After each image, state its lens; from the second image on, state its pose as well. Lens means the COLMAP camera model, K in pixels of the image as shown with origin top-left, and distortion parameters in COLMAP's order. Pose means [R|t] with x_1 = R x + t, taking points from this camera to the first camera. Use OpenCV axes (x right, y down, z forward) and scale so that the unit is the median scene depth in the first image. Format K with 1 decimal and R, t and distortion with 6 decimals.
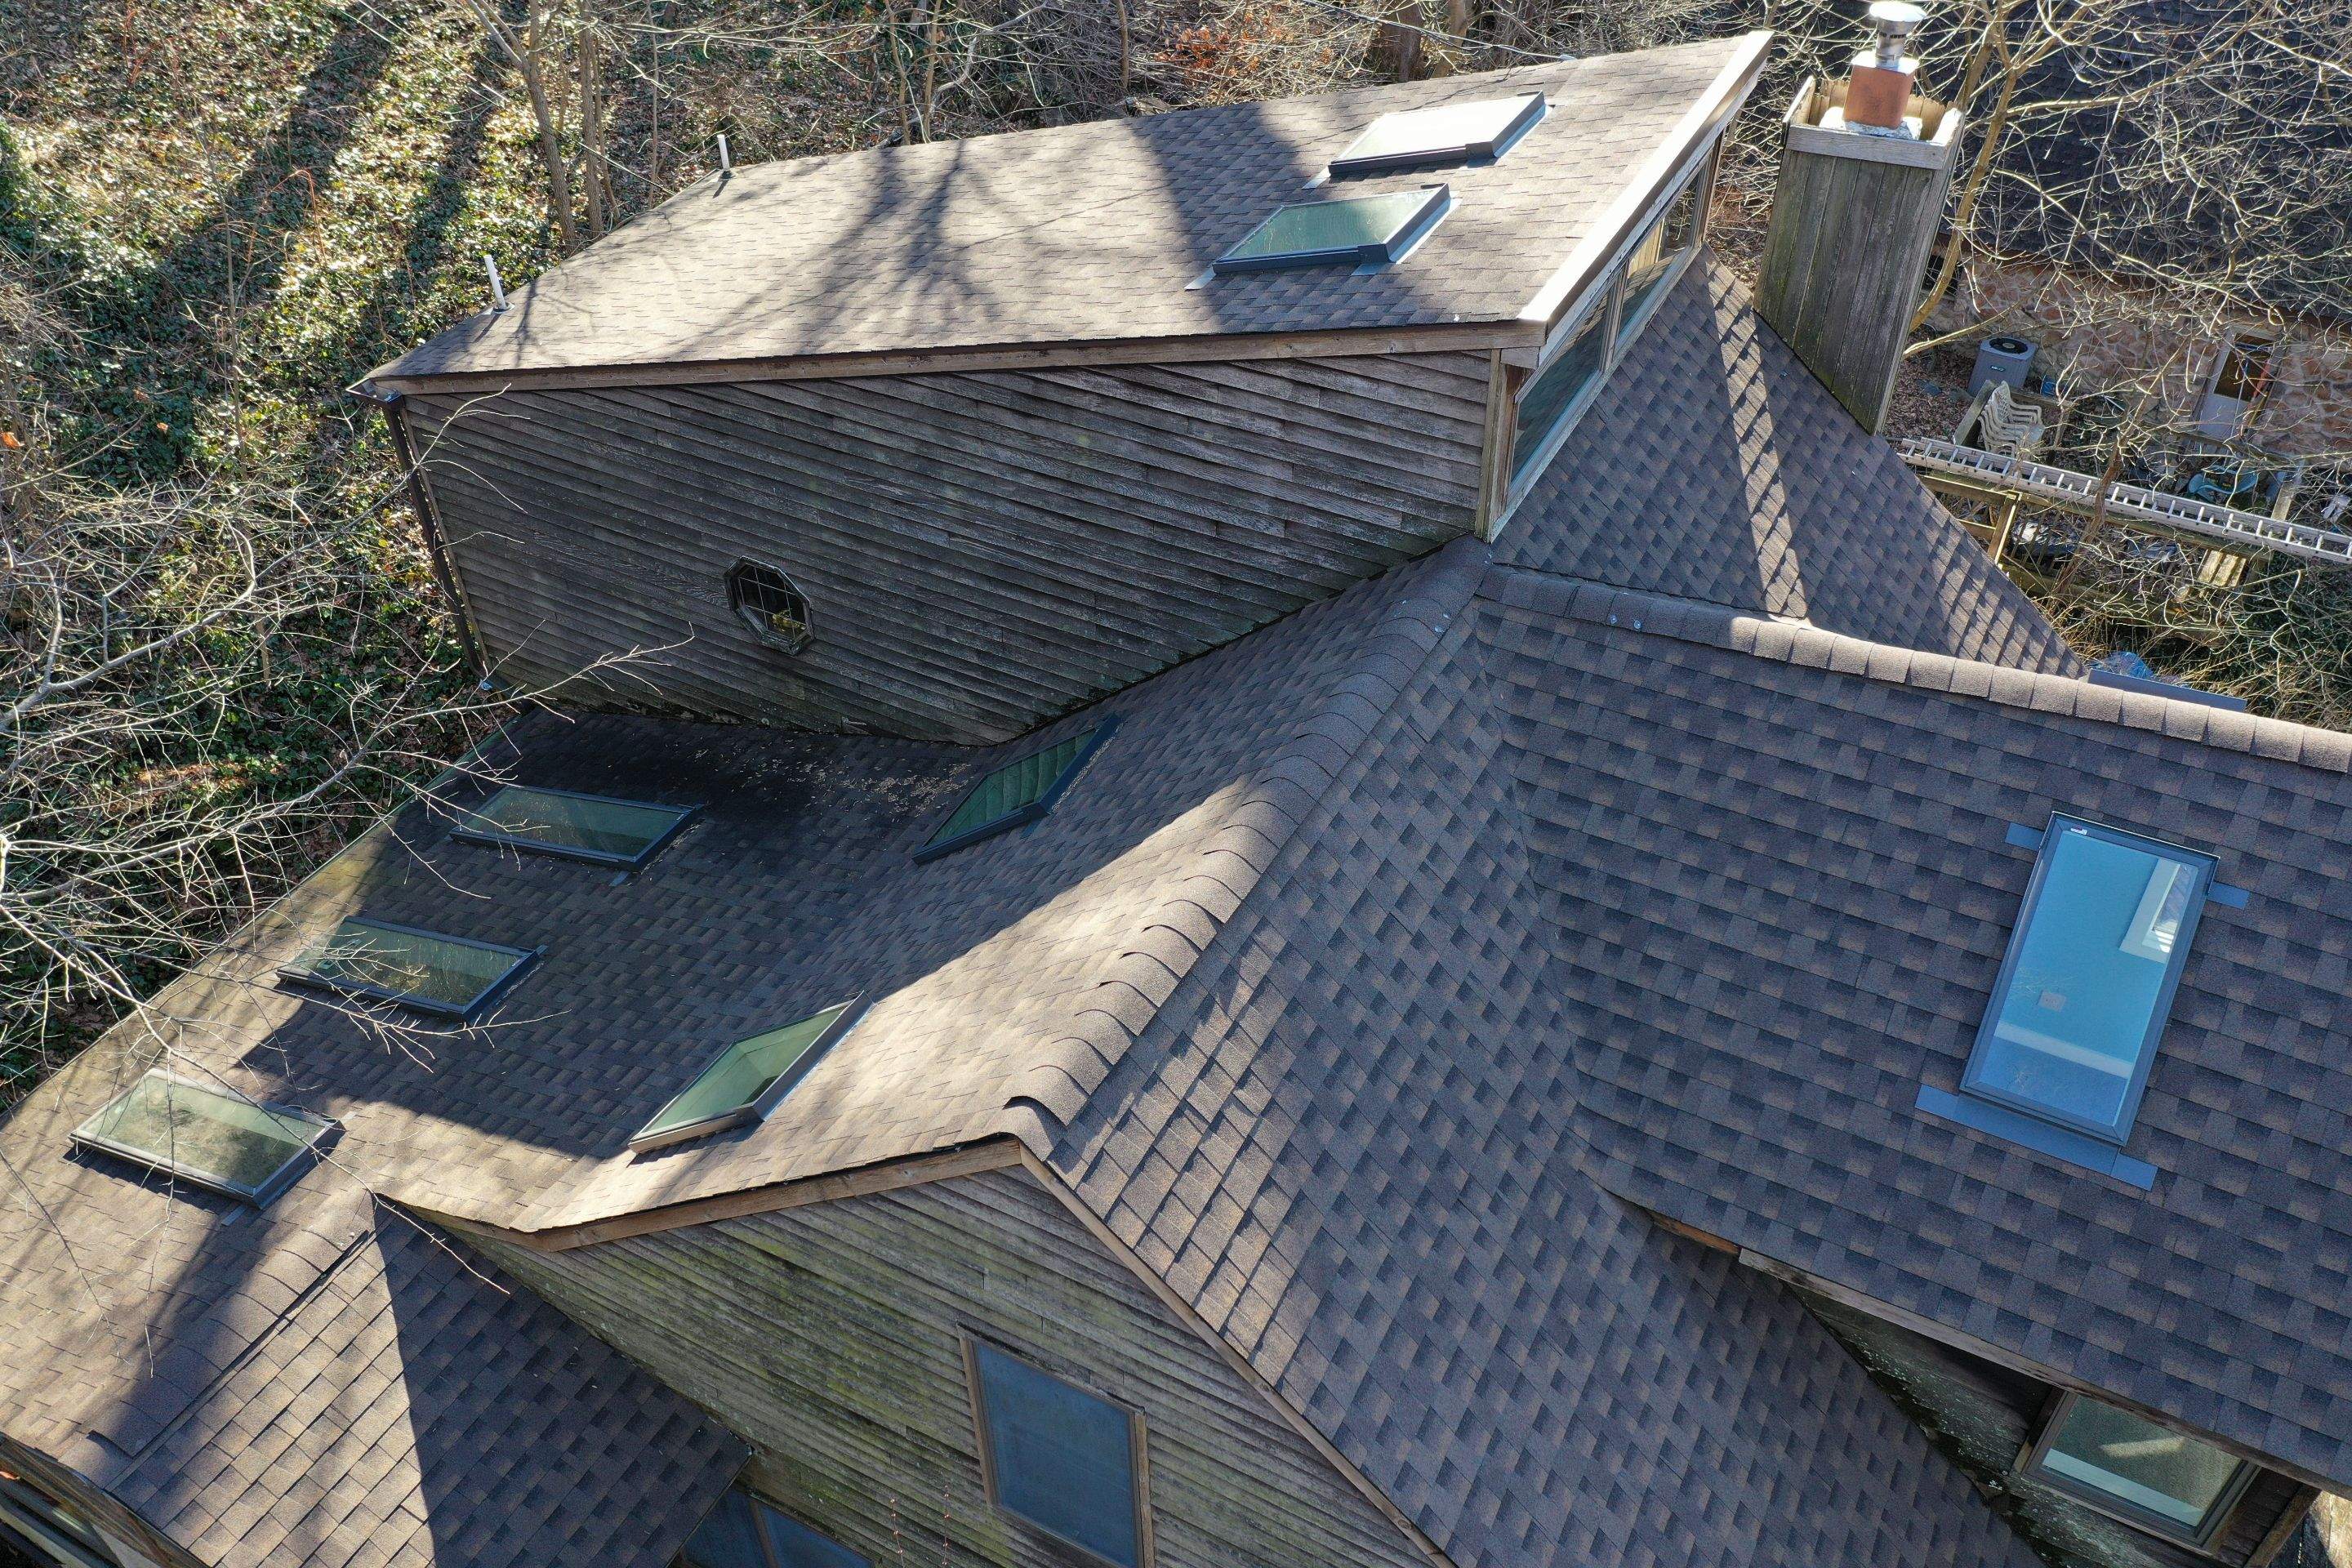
lens RADIAL K [[1868.0, 0, 1182.5], [0, 1868.0, 790.4], [0, 0, 1]] dist [0.019421, -0.001738]
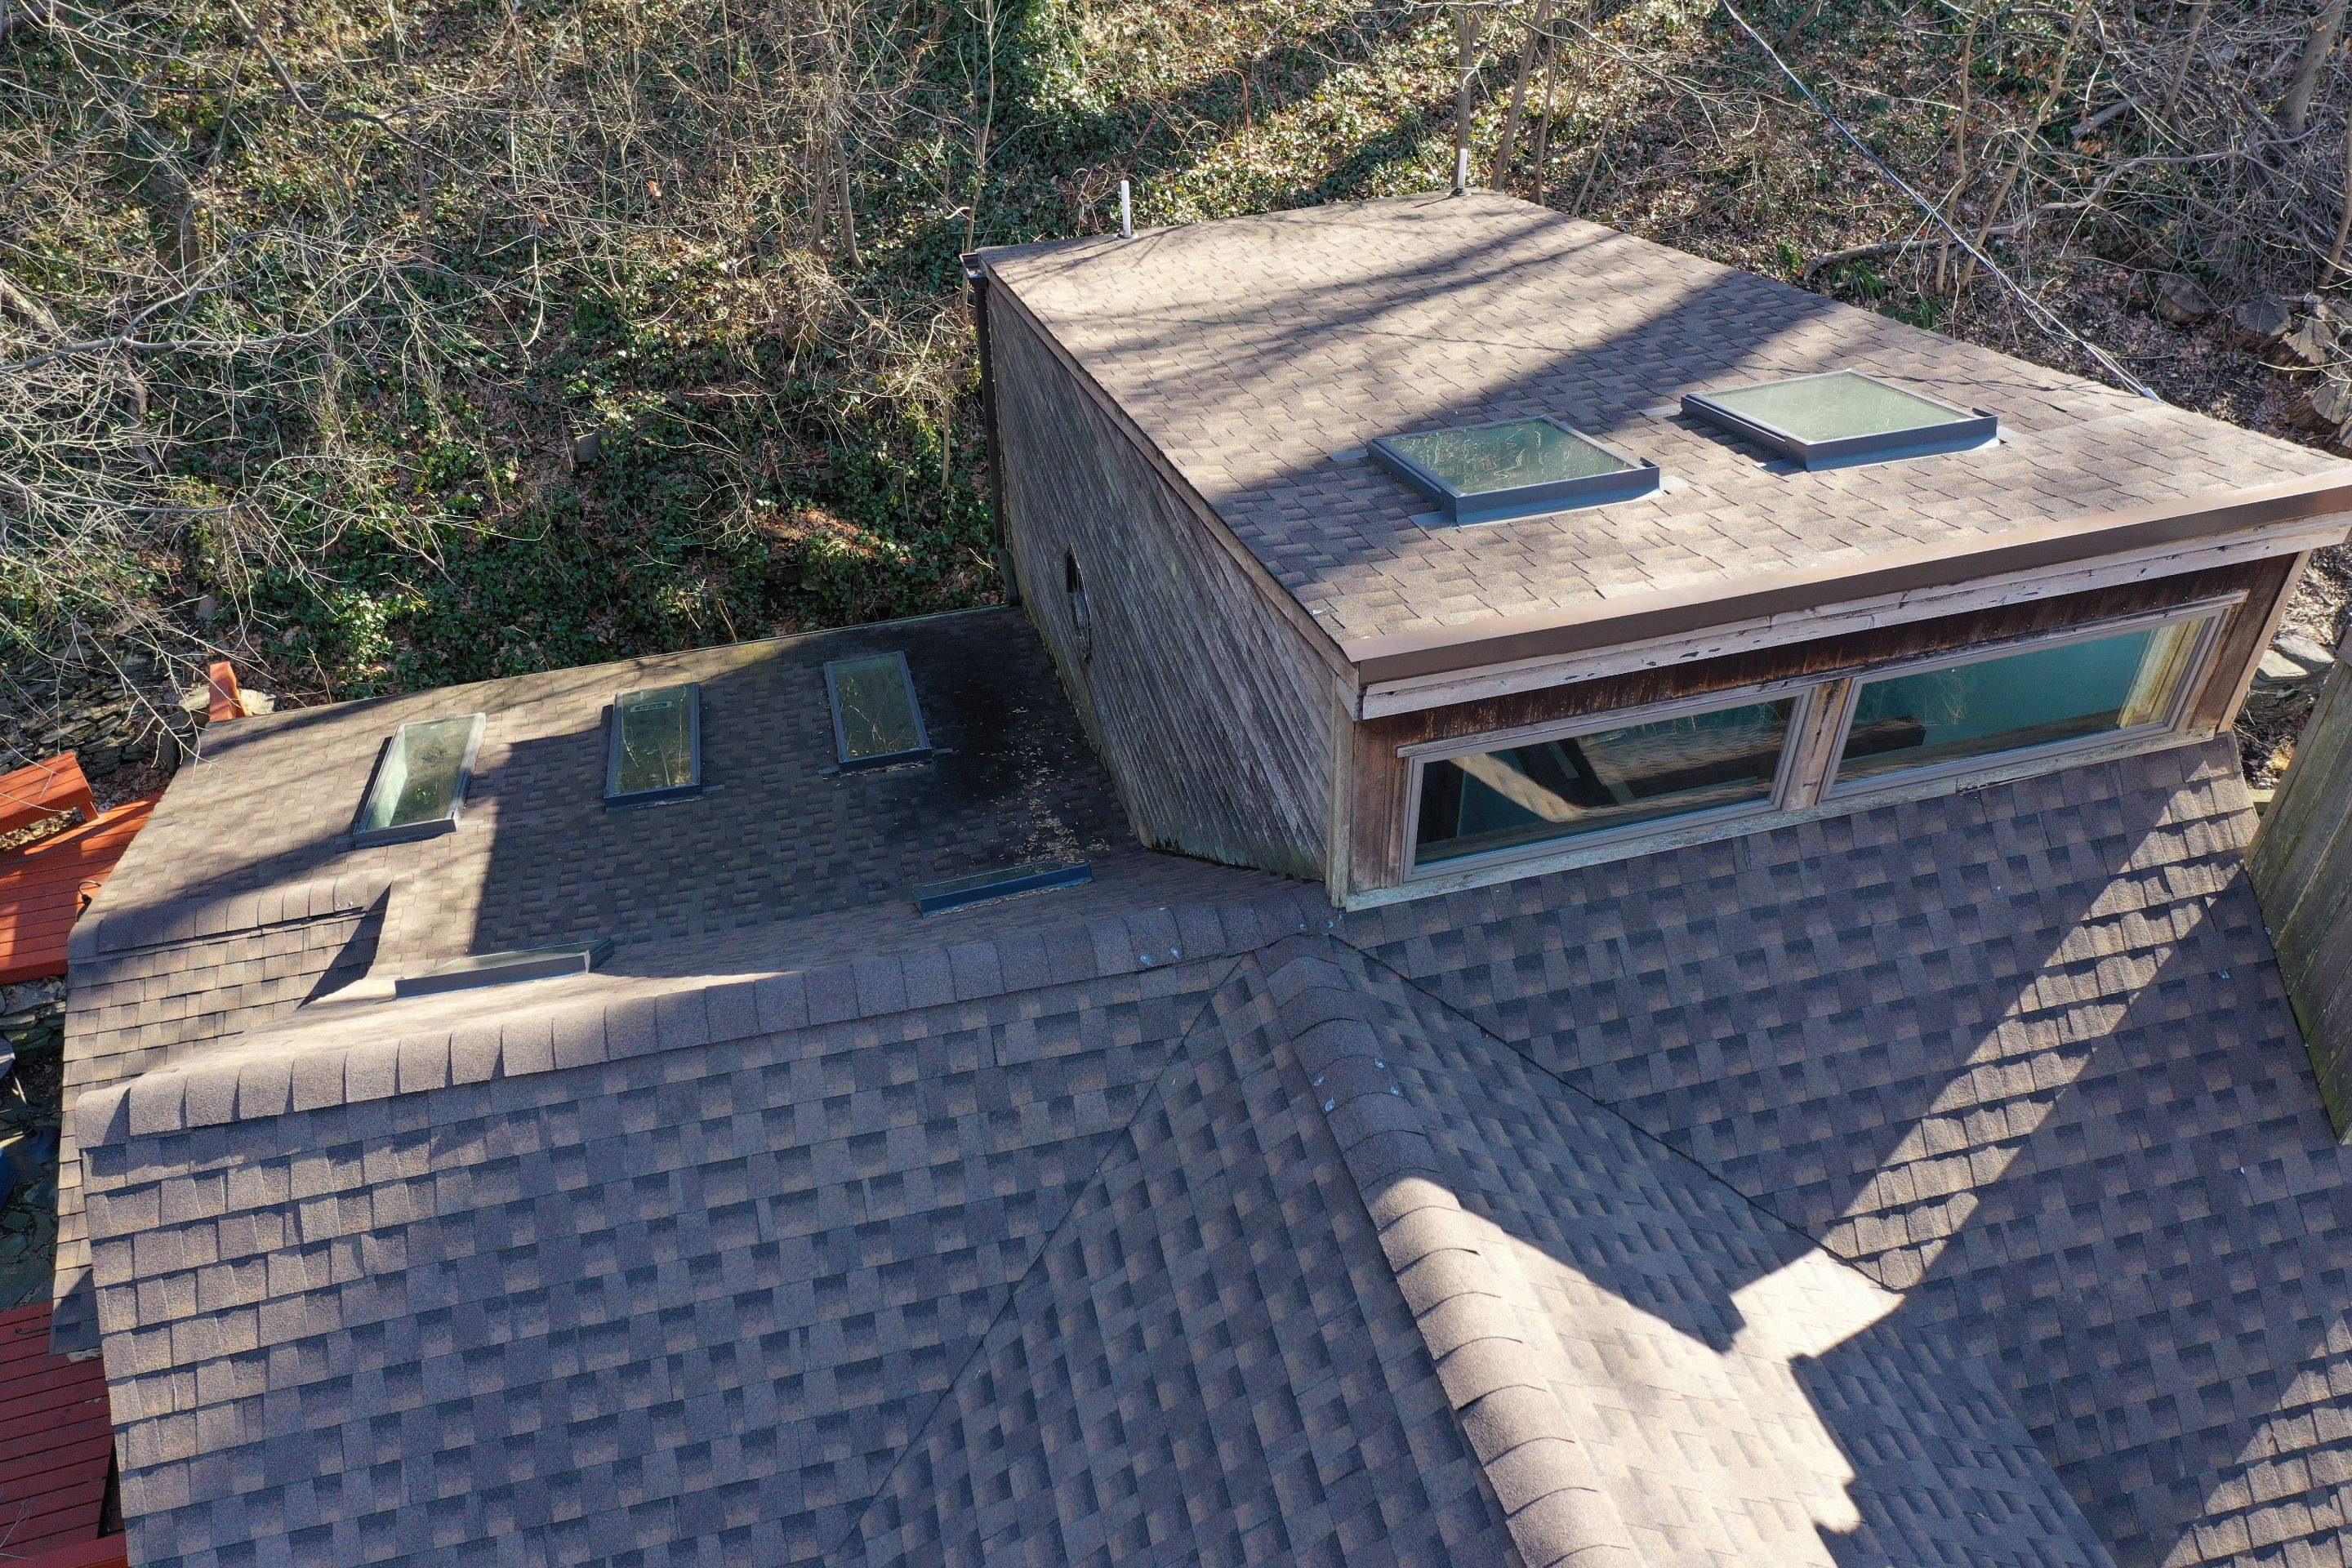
lens RADIAL K [[1868.0, 0, 1177.1], [0, 1868.0, 787.4], [0, 0, 1]] dist [0.019421, -0.001738]
pose [[0.674046, 0.491194, -0.551715, 0.570591], [-0.486397, 0.857245, 0.168963, -0.301668], [0.555949, 0.154464, 0.816739, 0.394880]]
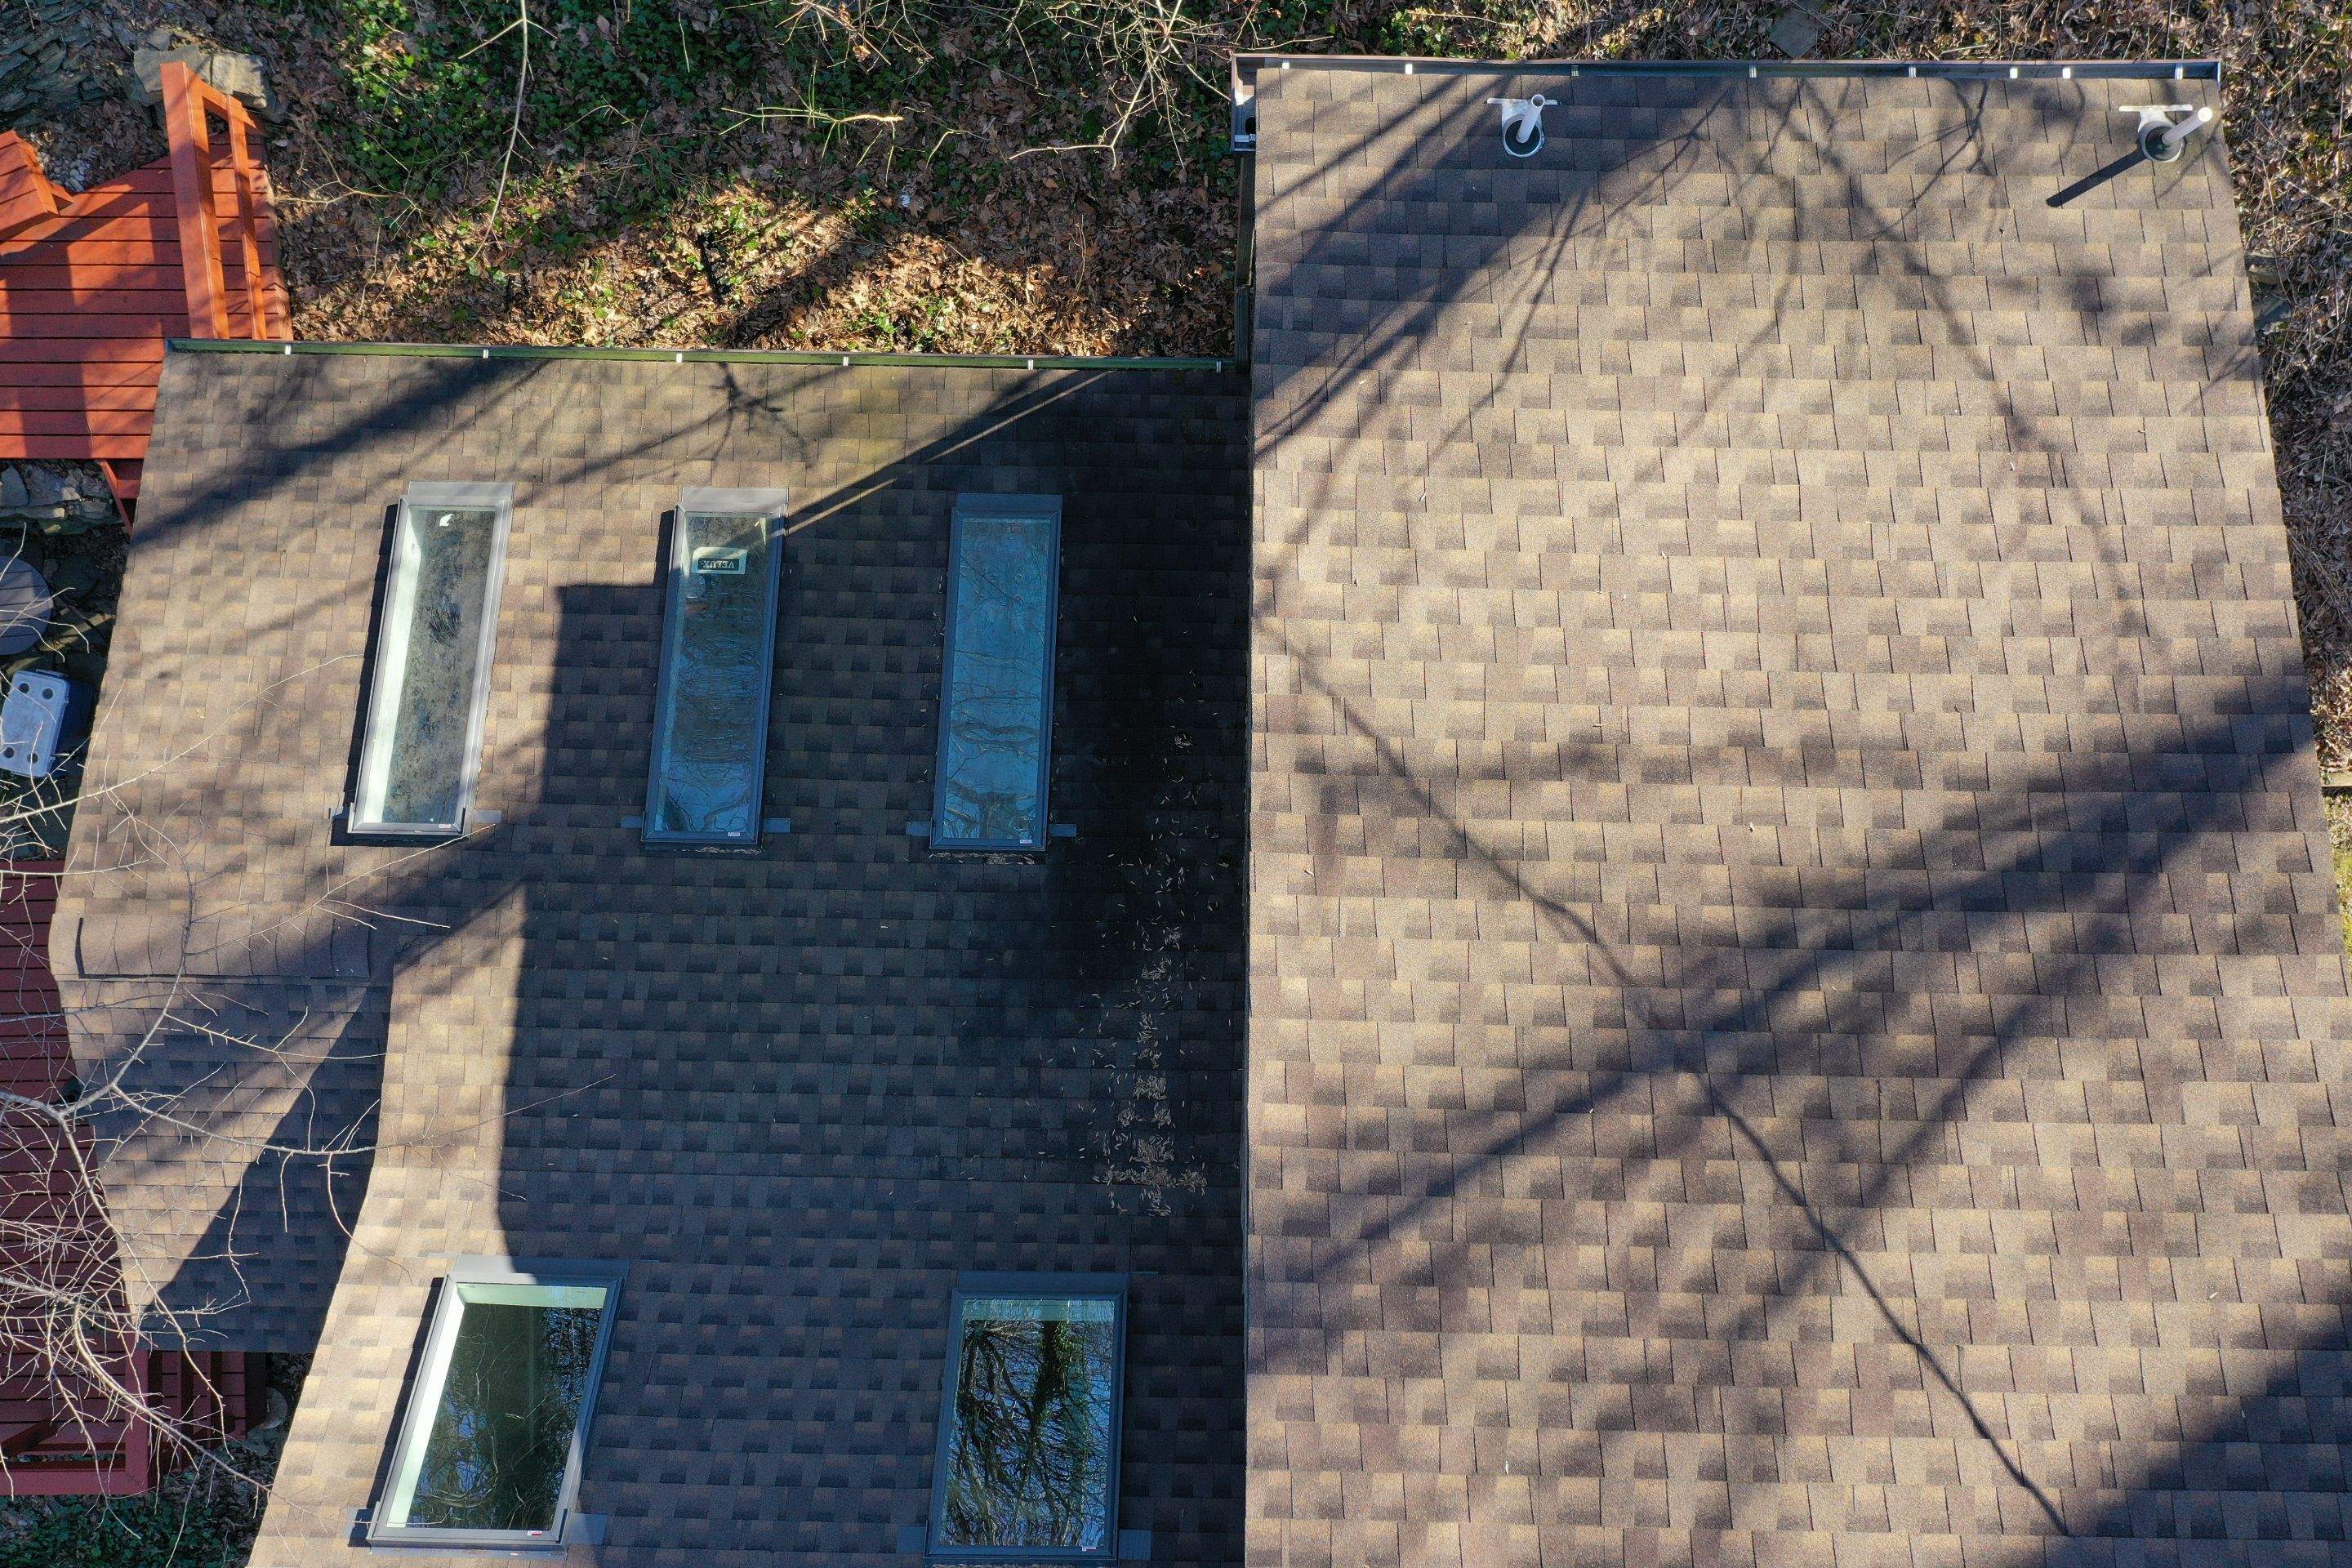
lens RADIAL K [[1868.0, 0, 1173.1], [0, 1868.0, 784.3], [0, 0, 1]] dist [0.019421, -0.001738]
pose [[0.459021, 0.888334, 0.012744, -0.401373], [-0.577022, 0.287190, 0.764570, -0.924853], [0.675534, -0.358307, 0.644415, 0.806751]]
